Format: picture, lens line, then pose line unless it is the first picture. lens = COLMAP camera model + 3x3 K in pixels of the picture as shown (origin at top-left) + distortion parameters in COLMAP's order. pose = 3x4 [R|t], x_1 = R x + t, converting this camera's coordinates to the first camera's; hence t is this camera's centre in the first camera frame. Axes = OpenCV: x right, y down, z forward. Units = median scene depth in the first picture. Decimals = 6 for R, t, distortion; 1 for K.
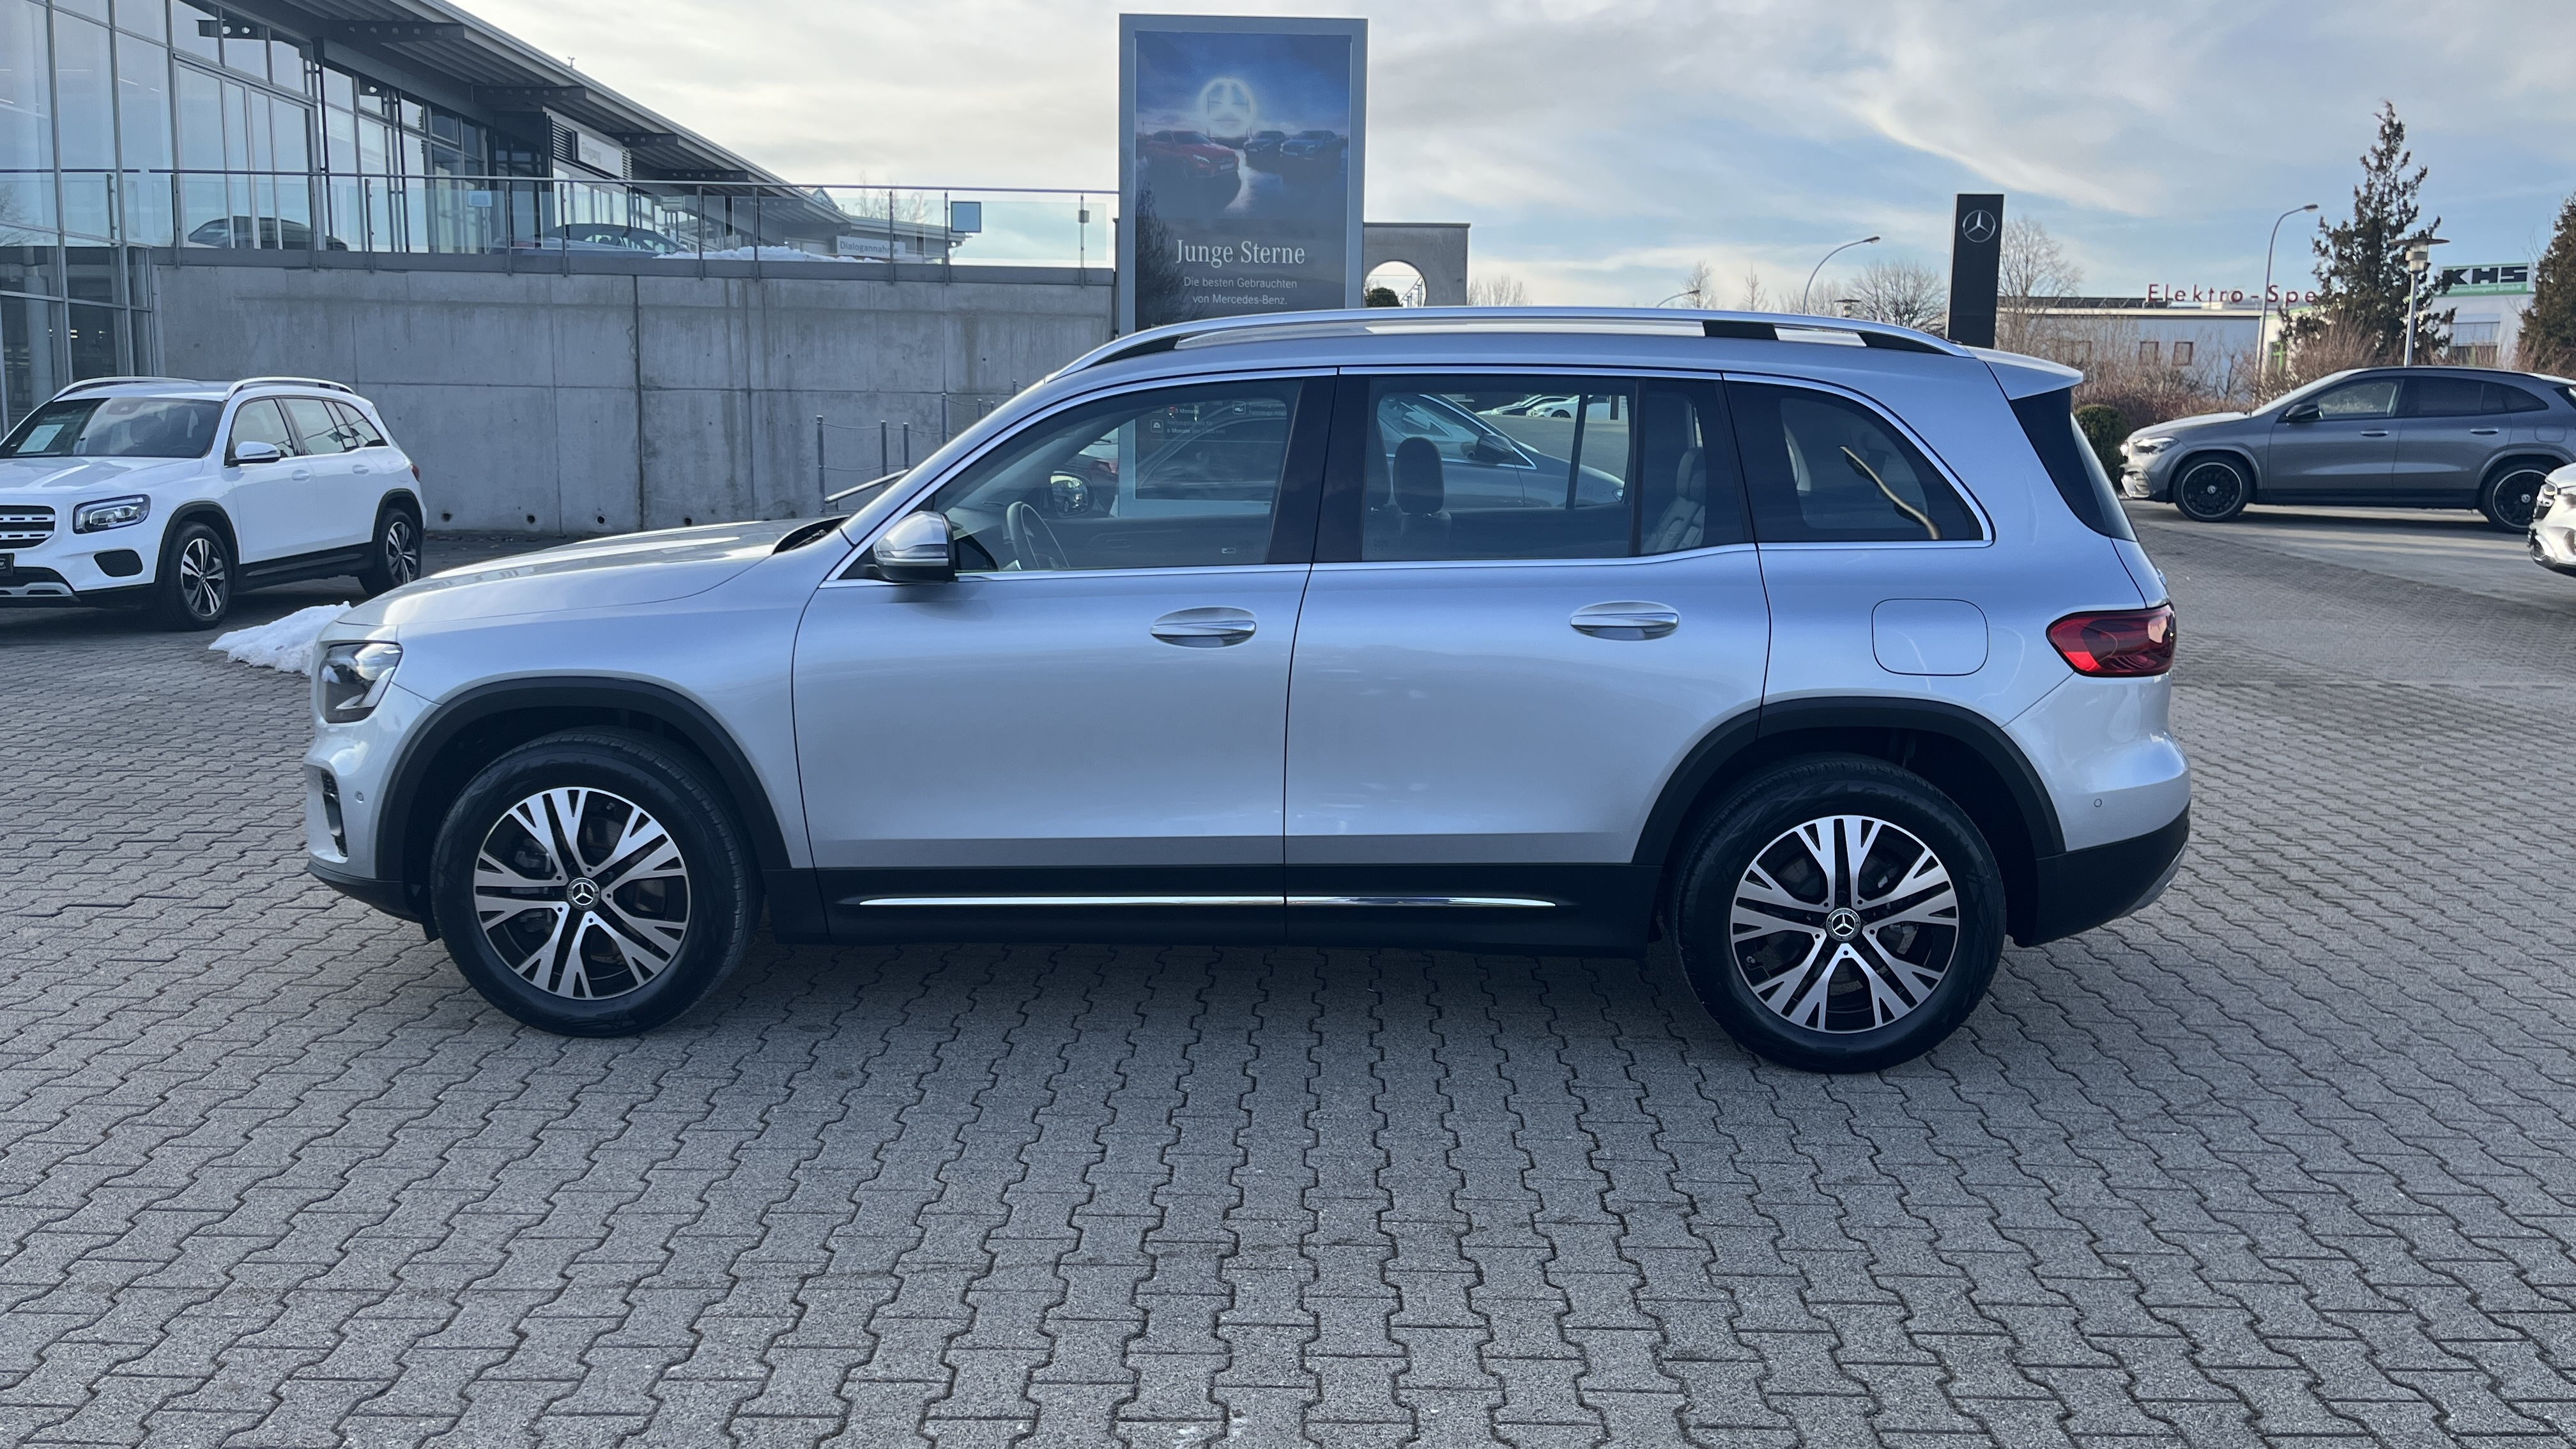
lens RADIAL K [[1977.3, 0, 1284.2], [0, 1977.3, 709.5], [0, 0, 1]] dist [0.091997, -0.114789]
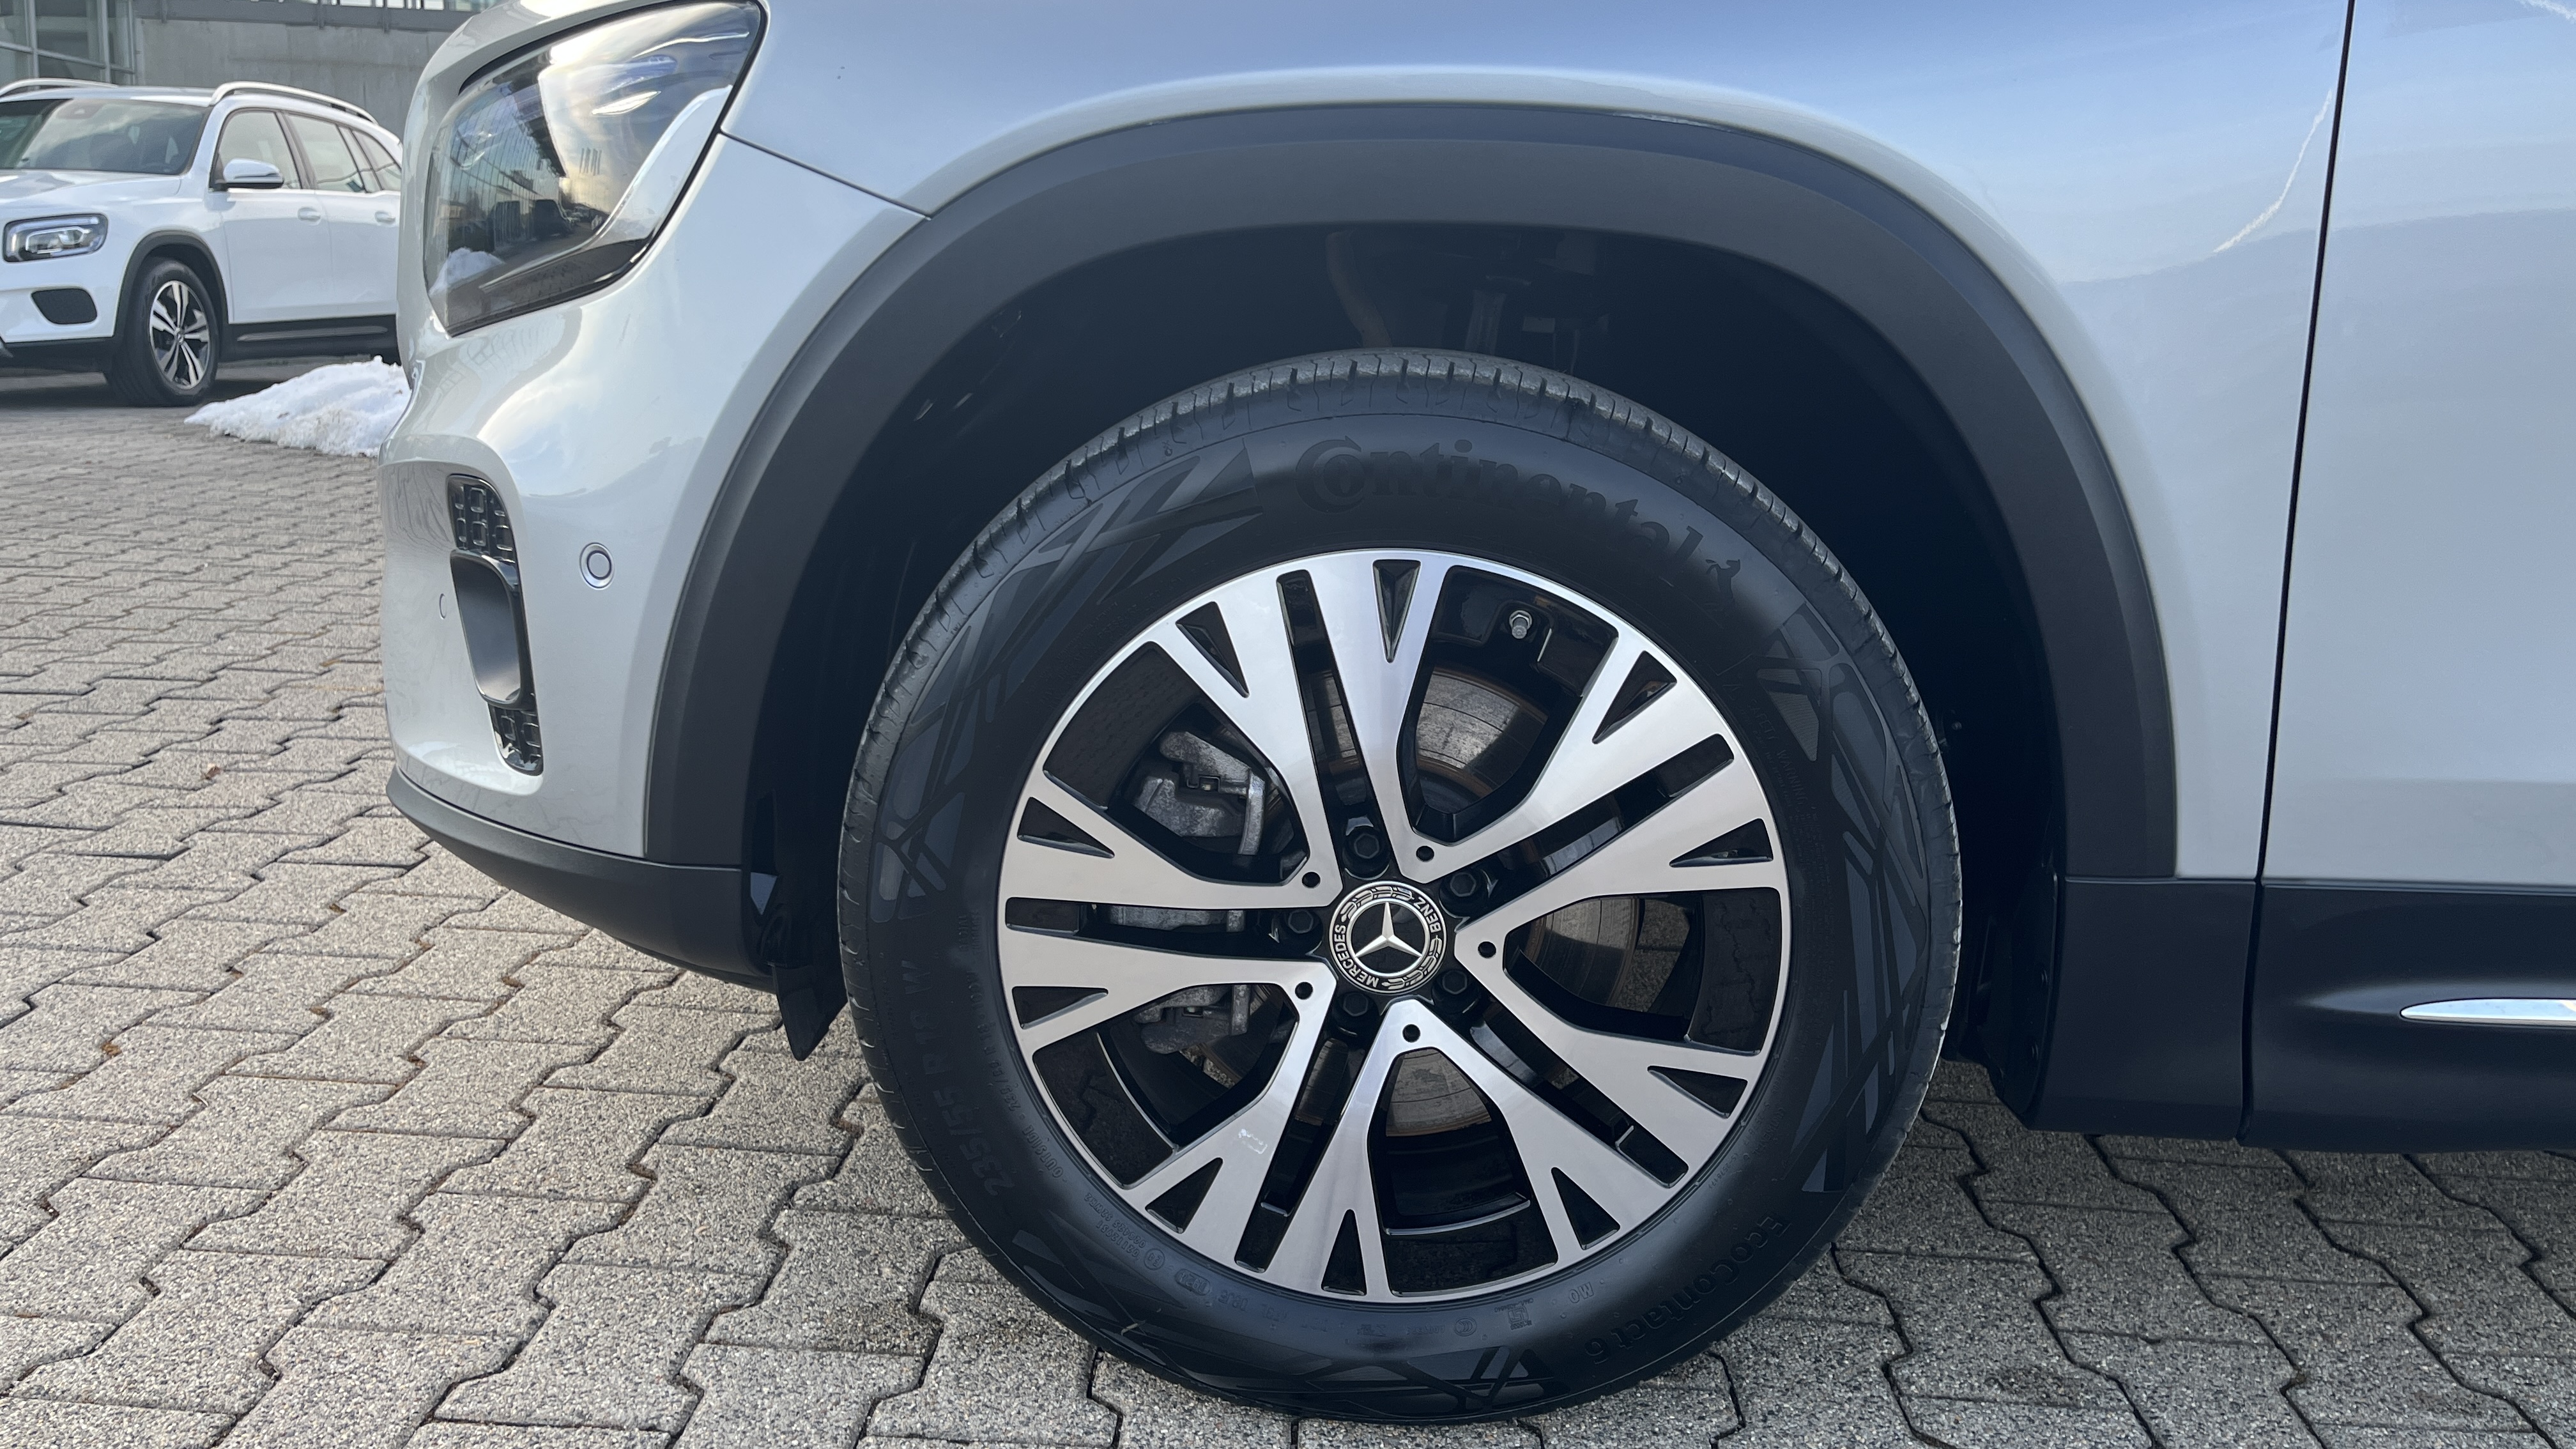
lens RADIAL K [[2000.3, 0, 1288.0], [0, 2000.3, 724.5], [0, 0, 1]] dist [0.078472, -0.121840]
pose [[0.999565, 0.029483, -0.000915, -0.357867], [-0.029356, 0.997338, 0.066746, 0.043403], [0.002881, -0.066690, 0.997770, 0.708188]]
